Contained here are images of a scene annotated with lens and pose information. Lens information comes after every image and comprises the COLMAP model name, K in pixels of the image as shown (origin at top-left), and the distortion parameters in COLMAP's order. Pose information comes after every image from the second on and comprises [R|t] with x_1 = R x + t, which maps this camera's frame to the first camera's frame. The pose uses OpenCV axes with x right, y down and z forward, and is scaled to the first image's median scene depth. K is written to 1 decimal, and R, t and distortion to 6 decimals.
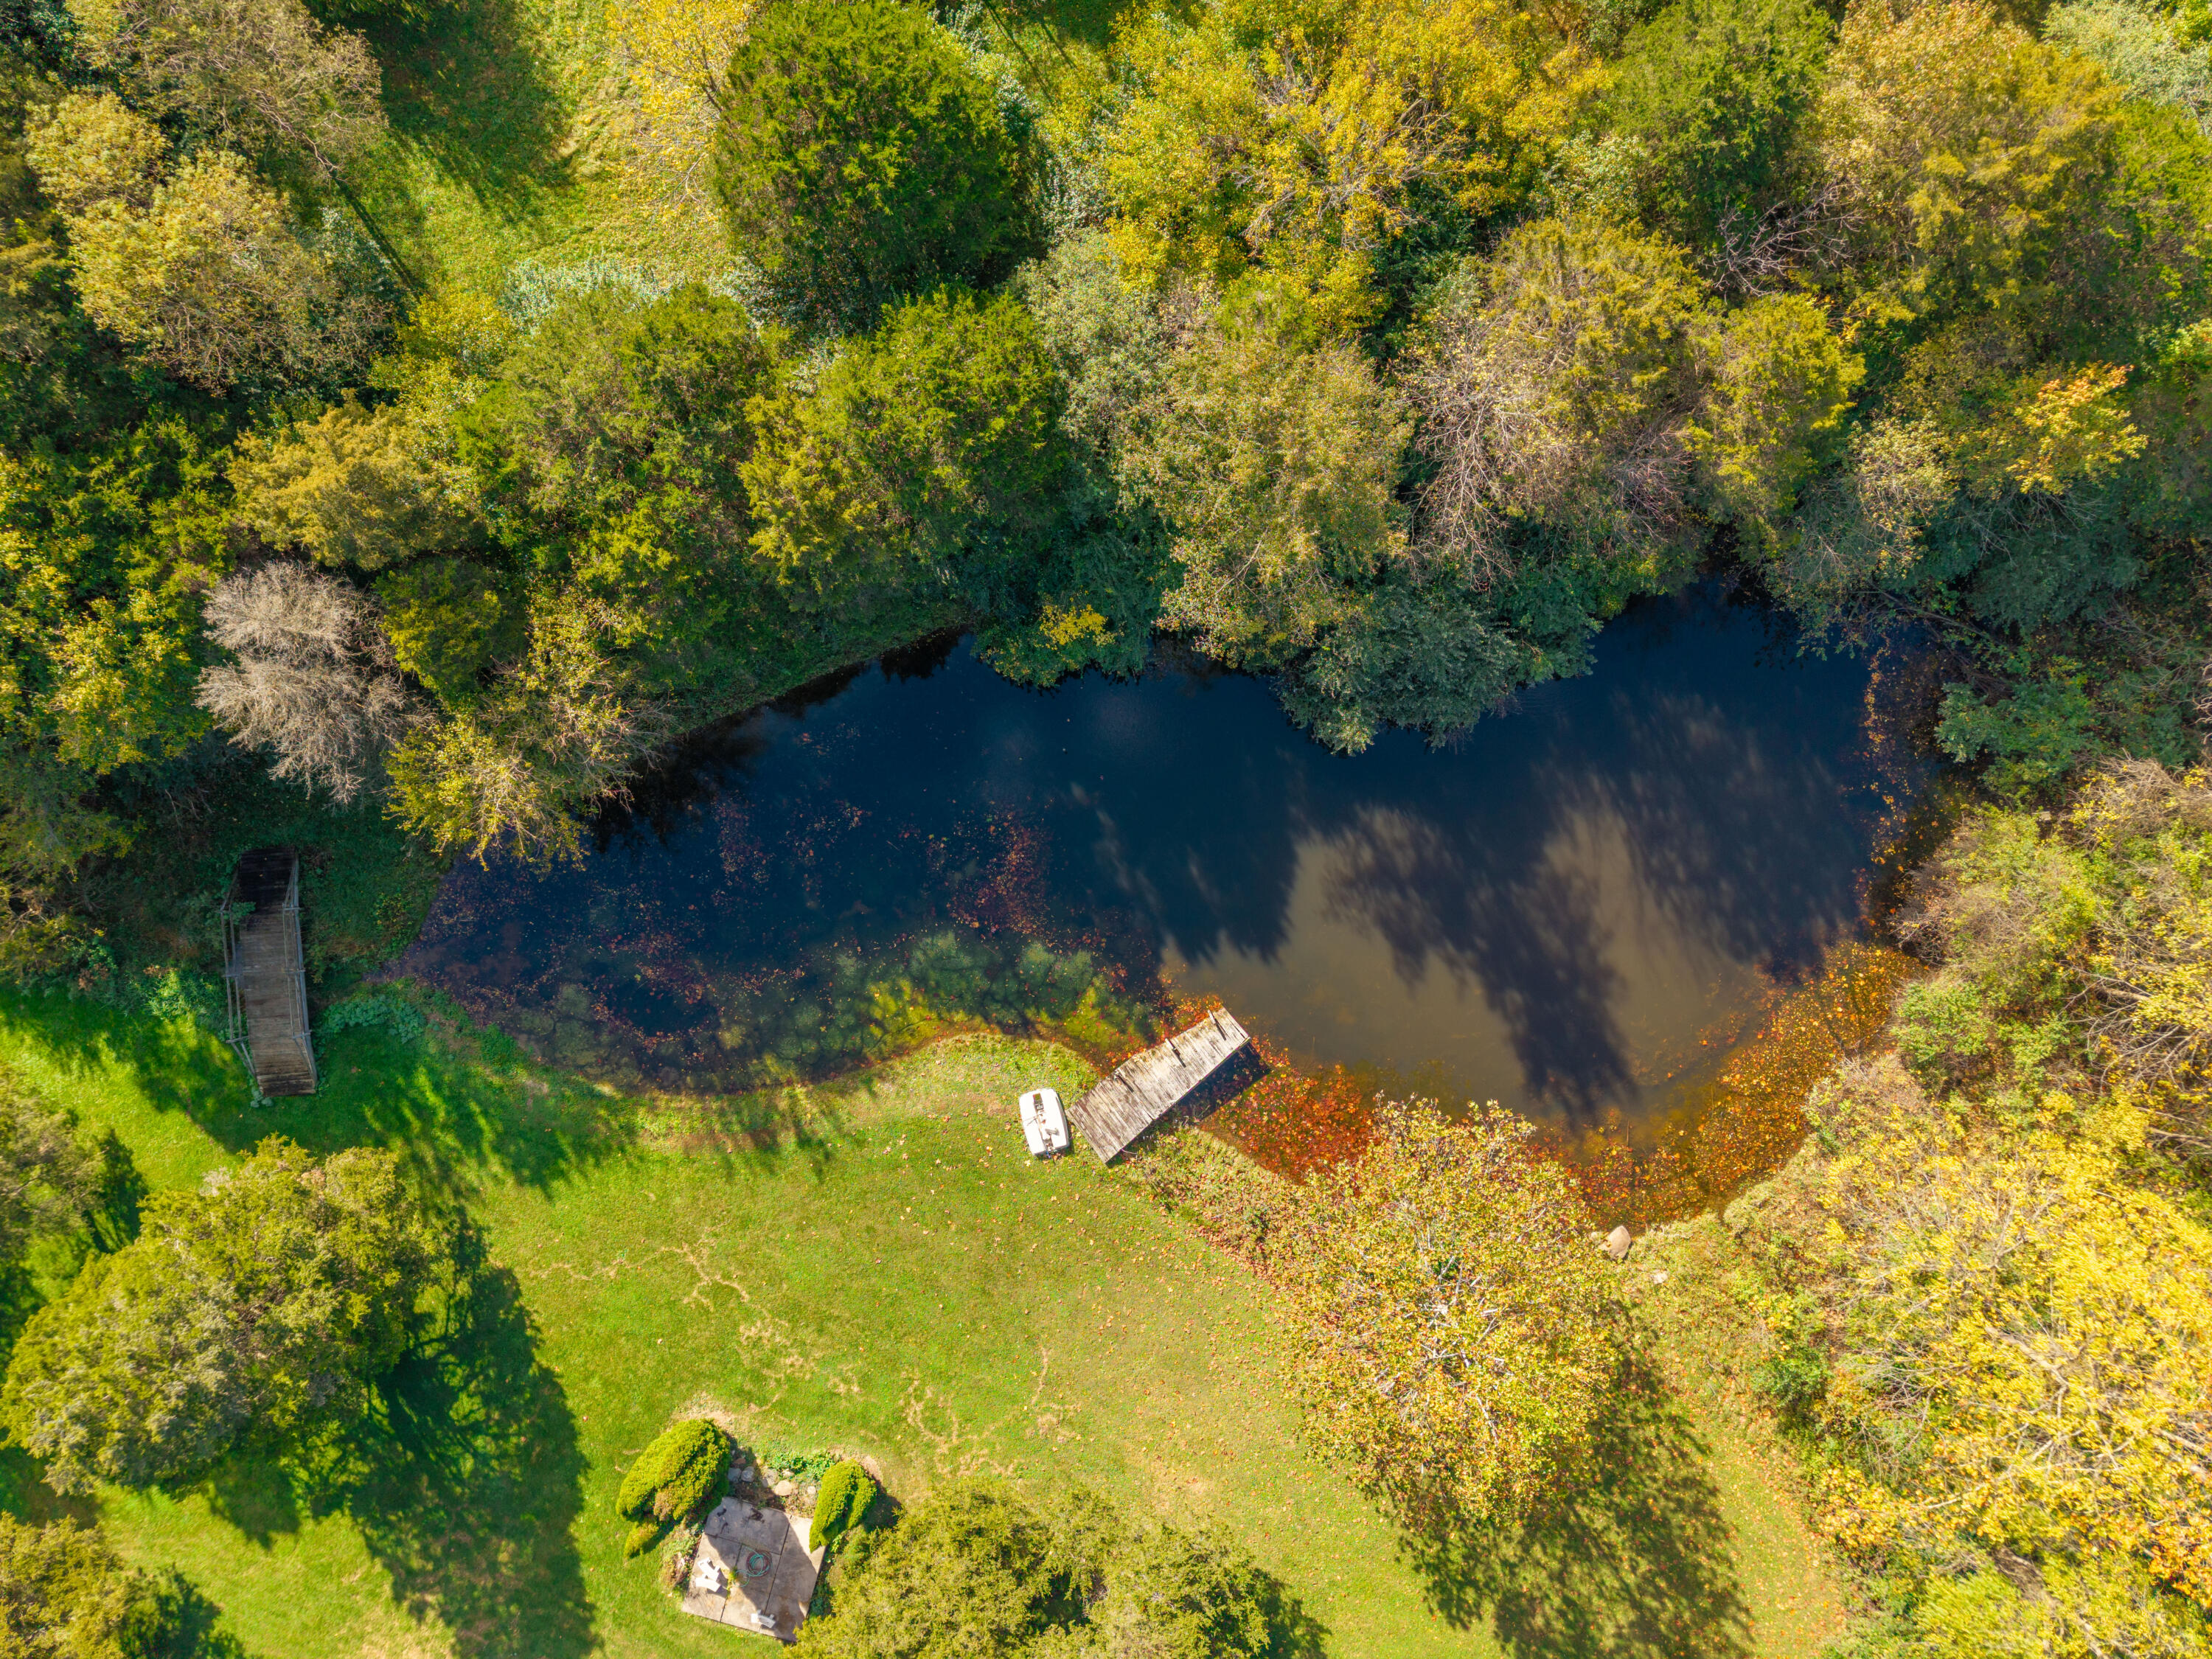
lens RADIAL K [[1476.5, 0, 1110.0], [0, 1476.5, 821.0], [0, 0, 1]] dist [0.021848, -0.024469]
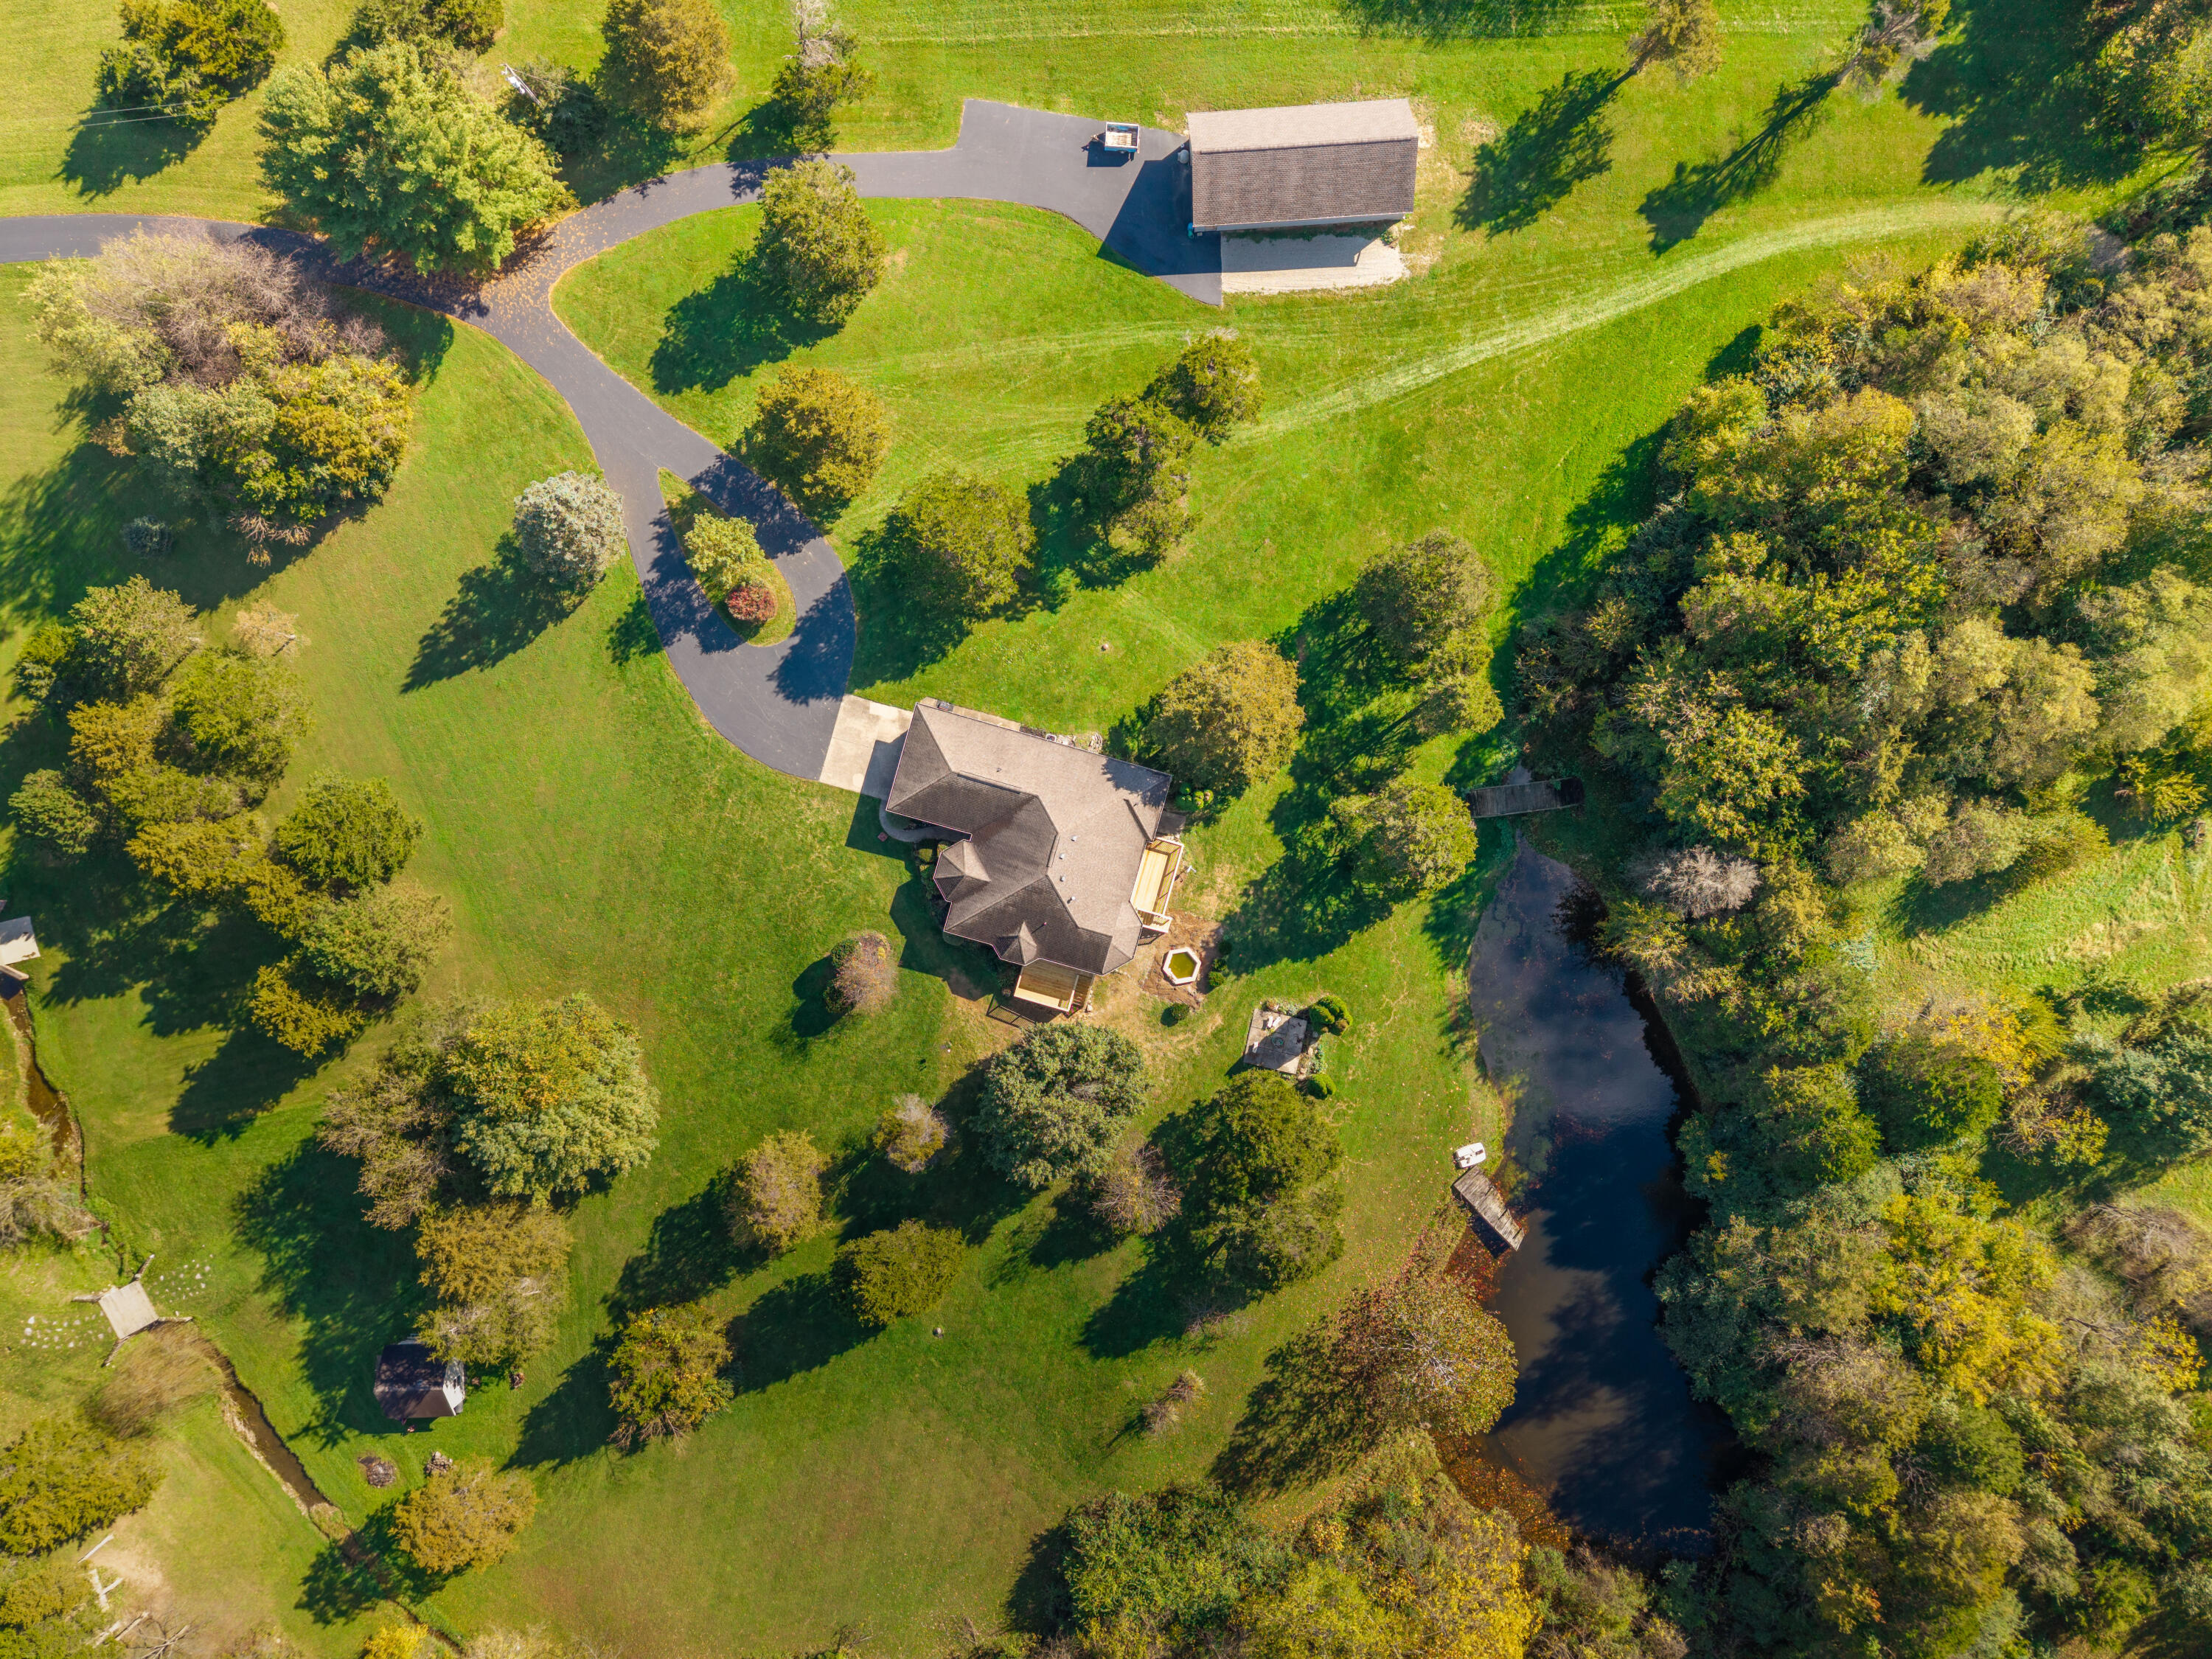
lens RADIAL K [[1476.5, 0, 1099.7], [0, 1476.5, 843.3], [0, 0, 1]] dist [0.021848, -0.024469]
pose [[0.050374, 0.998716, 0.005299, -0.643427], [-0.998596, 0.050280, 0.016663, 0.819160], [0.016376, -0.006131, 0.999847, -1.389276]]
